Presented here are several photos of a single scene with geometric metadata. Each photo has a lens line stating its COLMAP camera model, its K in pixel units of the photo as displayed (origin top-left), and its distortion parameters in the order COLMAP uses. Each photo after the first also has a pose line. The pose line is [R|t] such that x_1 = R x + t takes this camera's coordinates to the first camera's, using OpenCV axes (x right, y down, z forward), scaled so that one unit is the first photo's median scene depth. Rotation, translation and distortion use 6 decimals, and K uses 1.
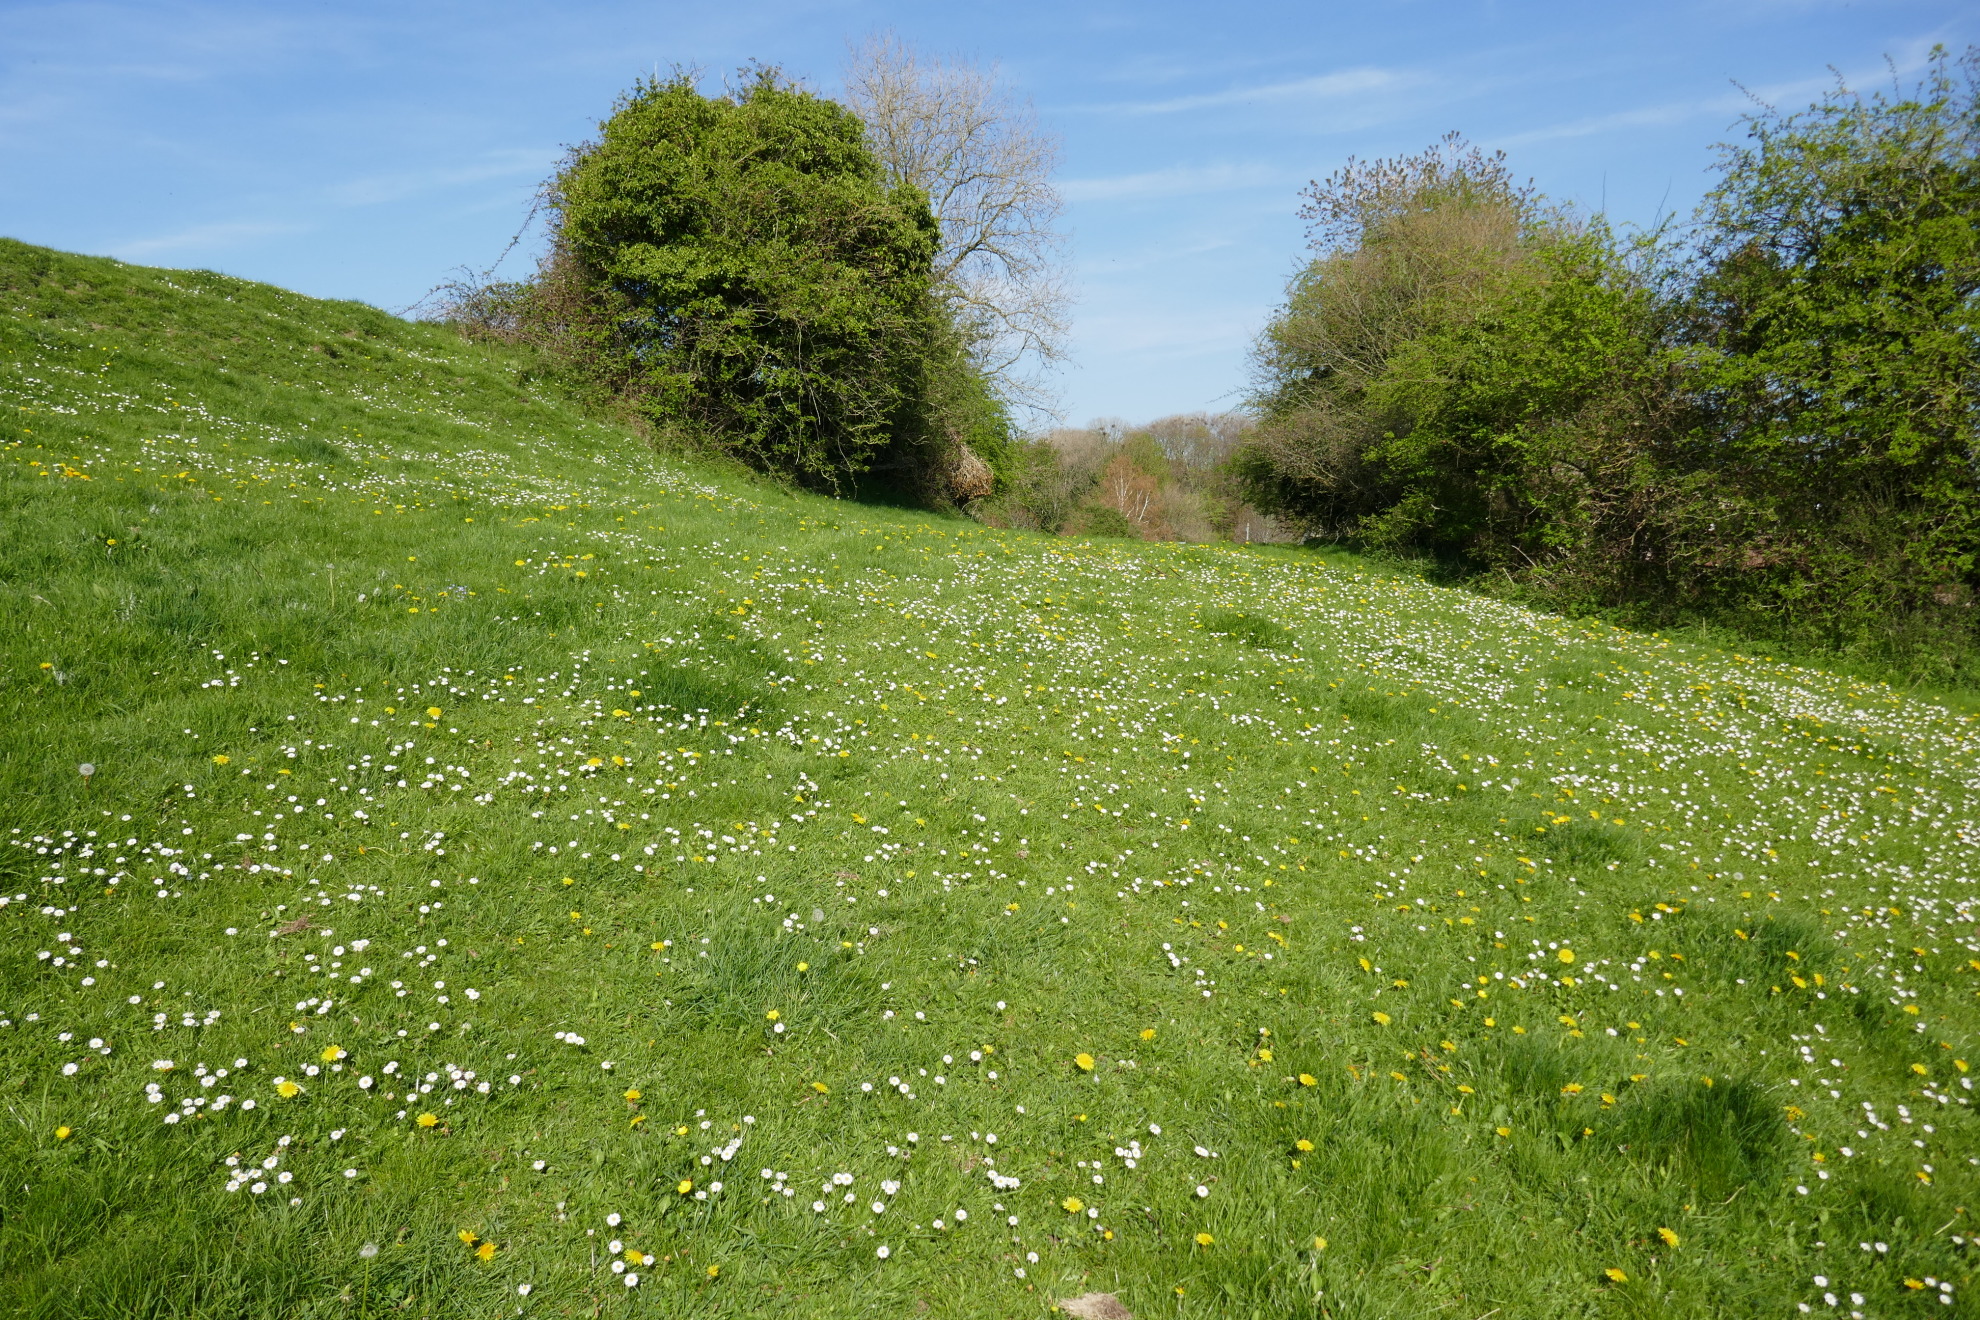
lens RADIAL K [[1454.9, 0, 990.3], [0, 1454.9, 656.7], [0, 0, 1]] dist [-0.009960, 0.009095]
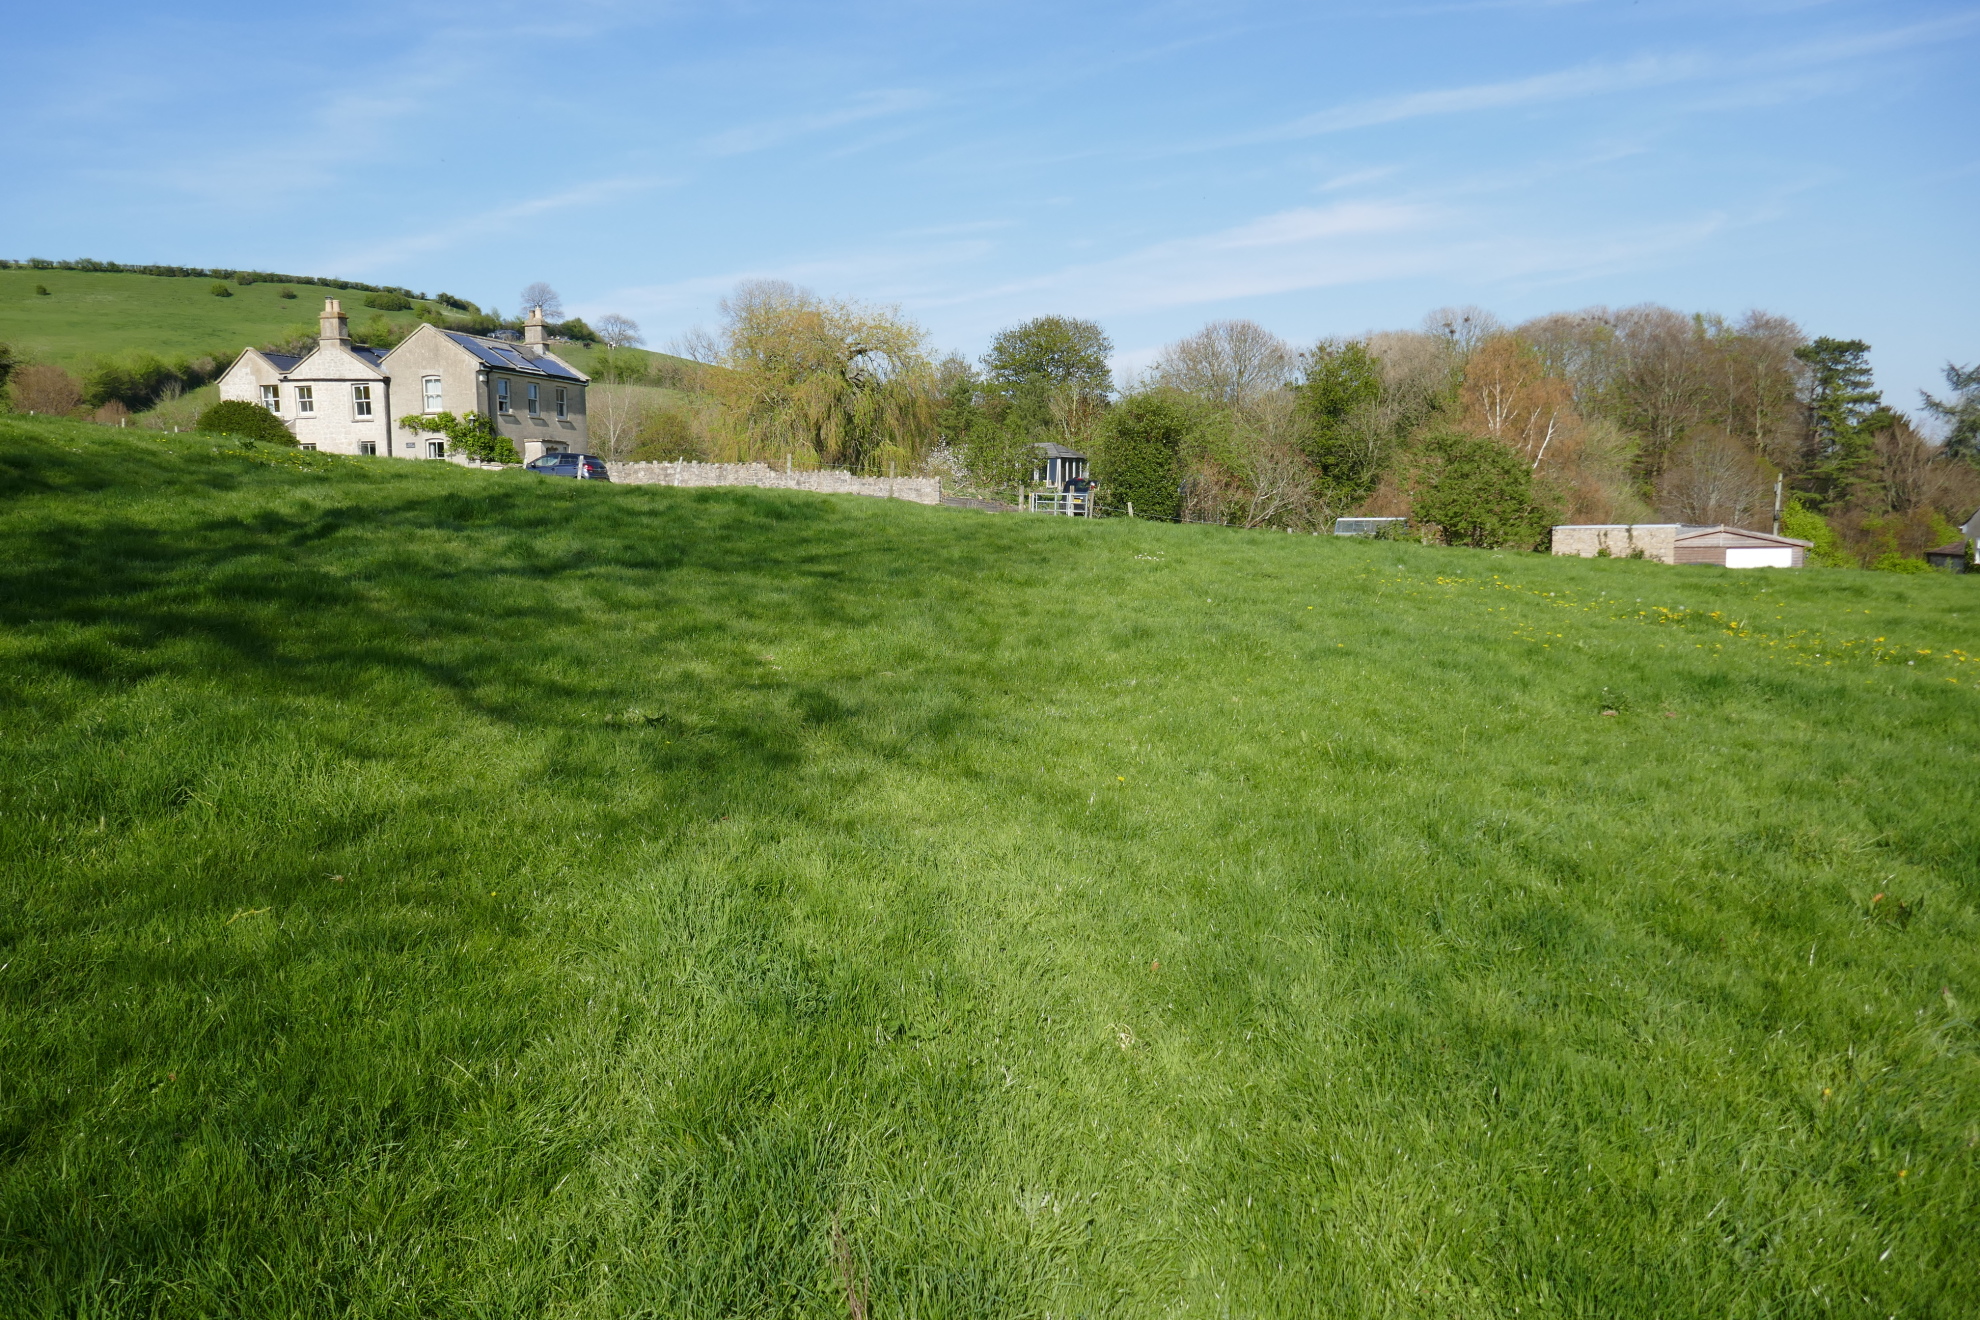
lens RADIAL K [[1454.9, 0, 993.9], [0, 1454.9, 655.7], [0, 0, 1]] dist [-0.009960, 0.009095]
pose [[0.976915, 0.024695, -0.212198, 0.074747], [-0.016625, 0.999072, 0.039734, -0.119129], [0.212983, -0.035289, 0.976419, 1.196428]]
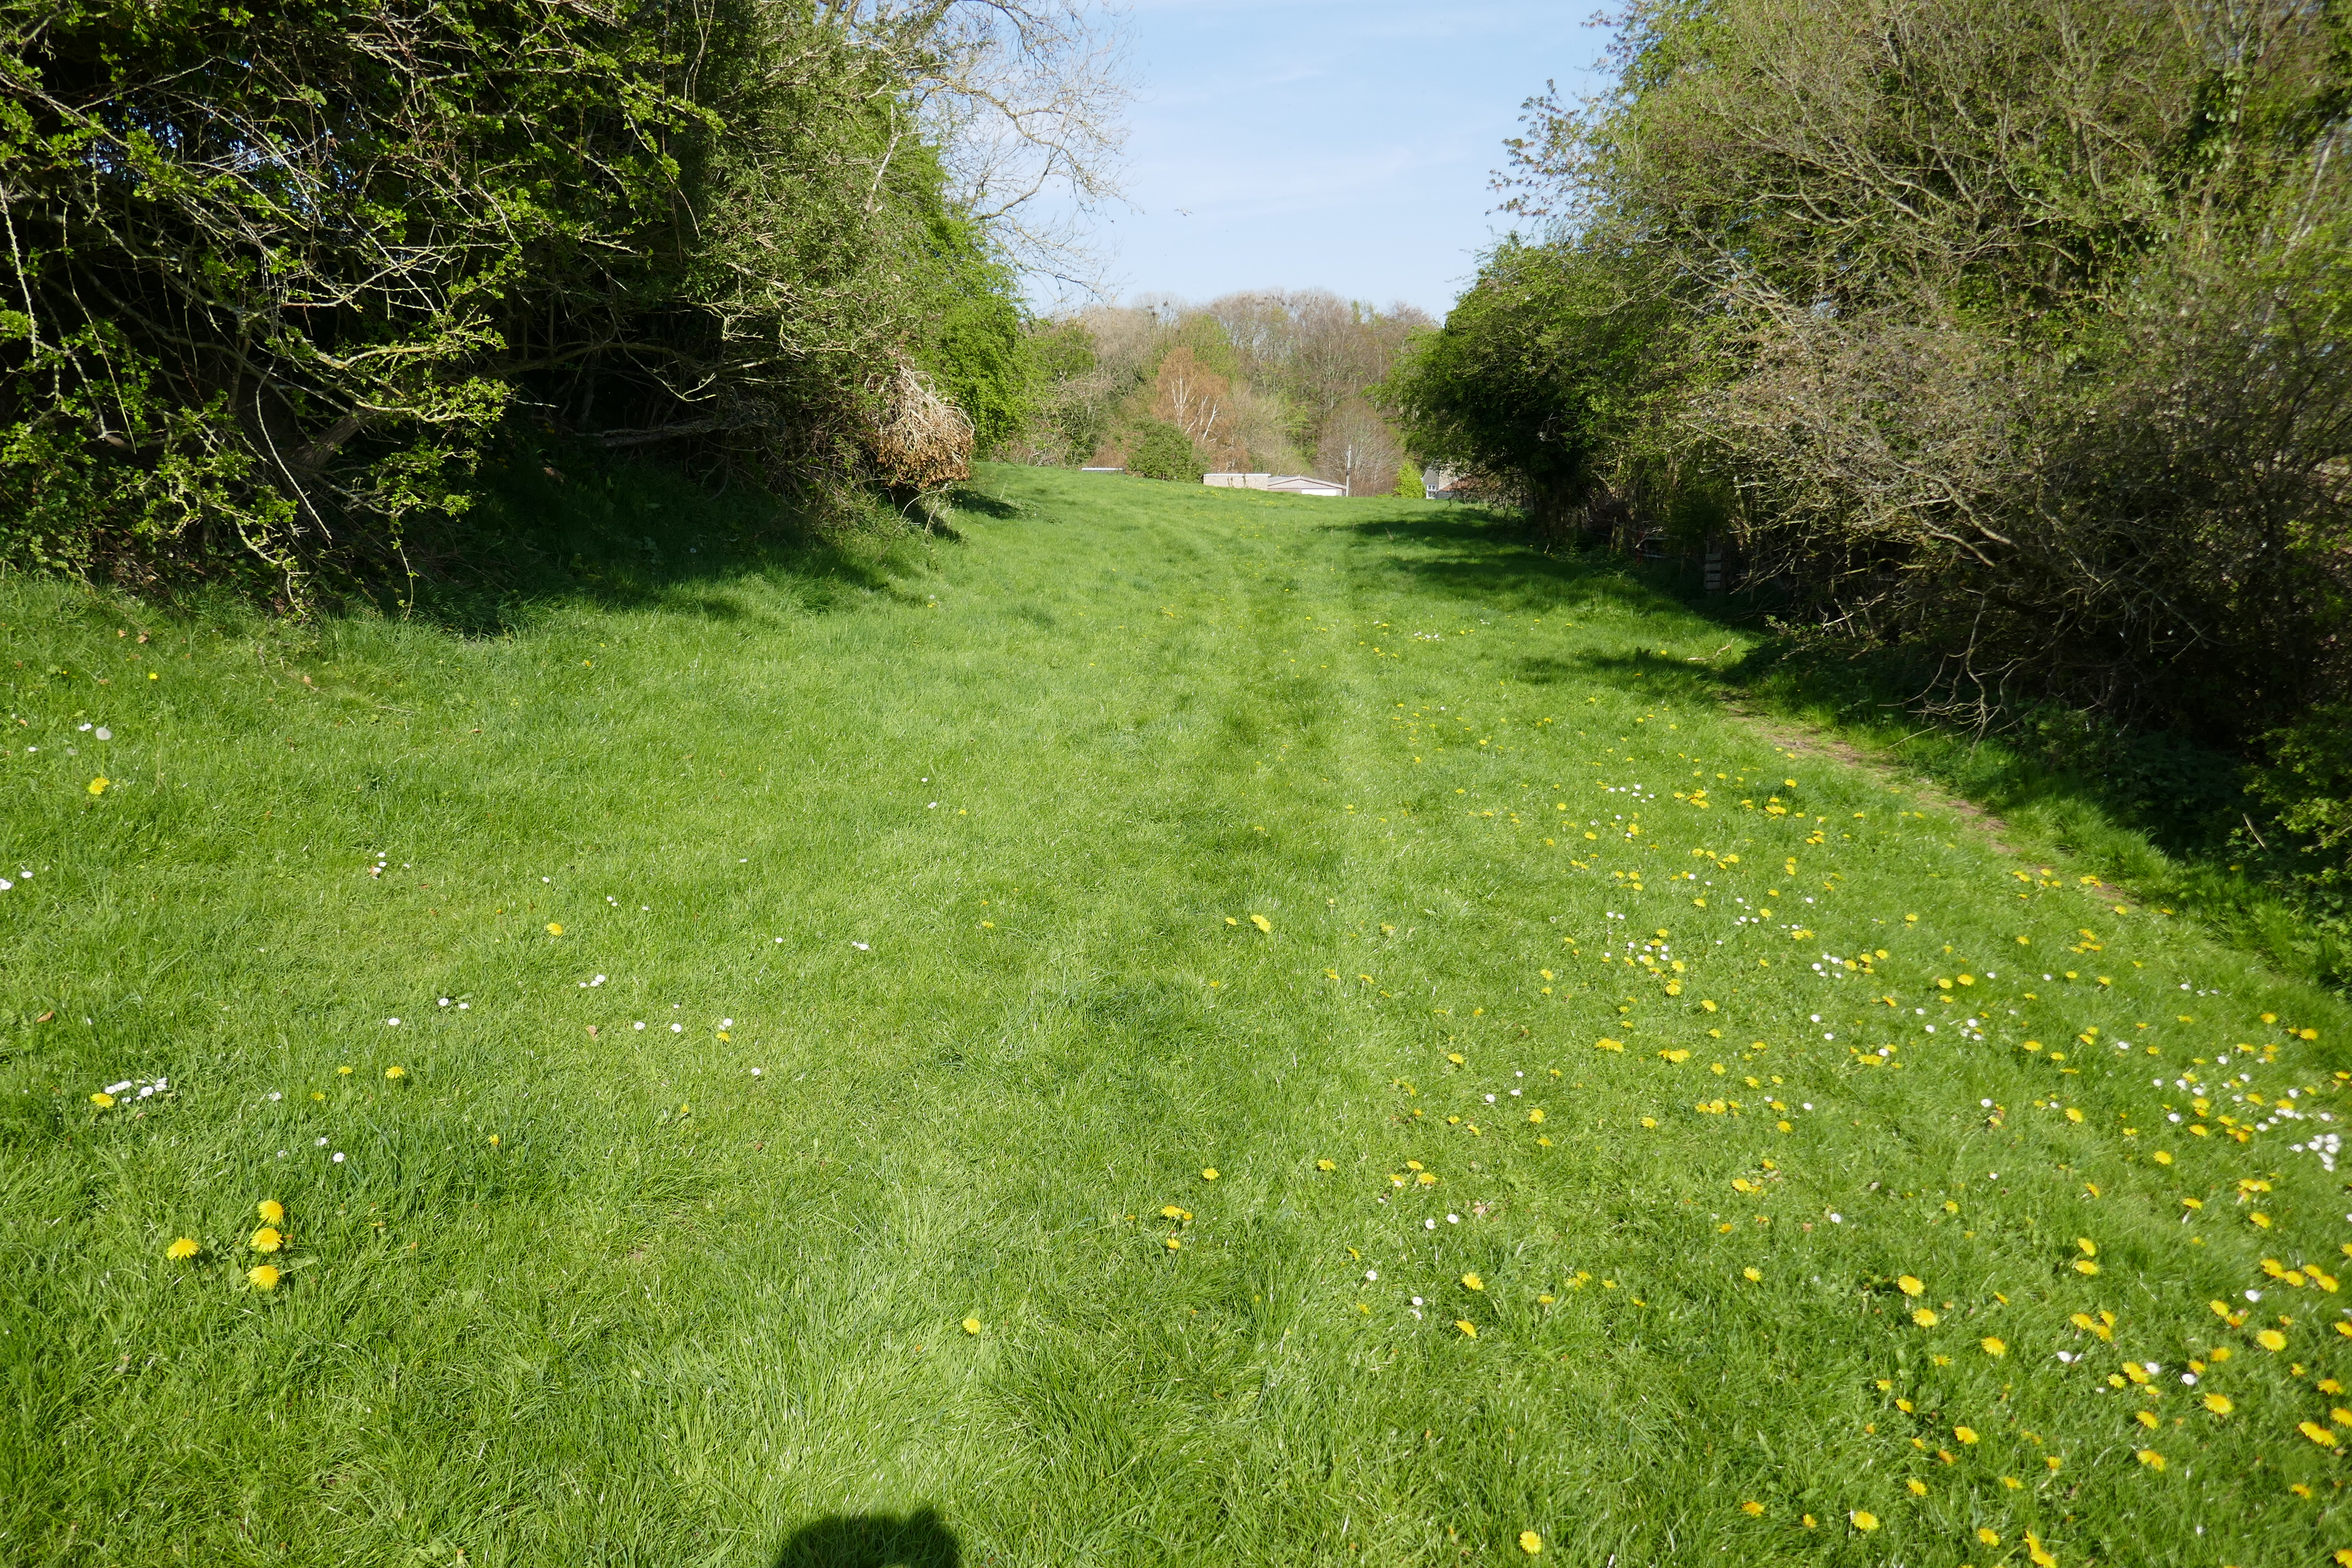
lens RADIAL K [[1728.3, 0, 1163.3], [0, 1728.3, 782.2], [0, 0, 1]] dist [-0.009960, 0.009095]
pose [[0.995912, 0.001769, 0.090313, 0.007677], [-0.012135, 0.993366, 0.114354, -0.048943], [-0.089511, -0.114982, 0.989326, 0.278963]]
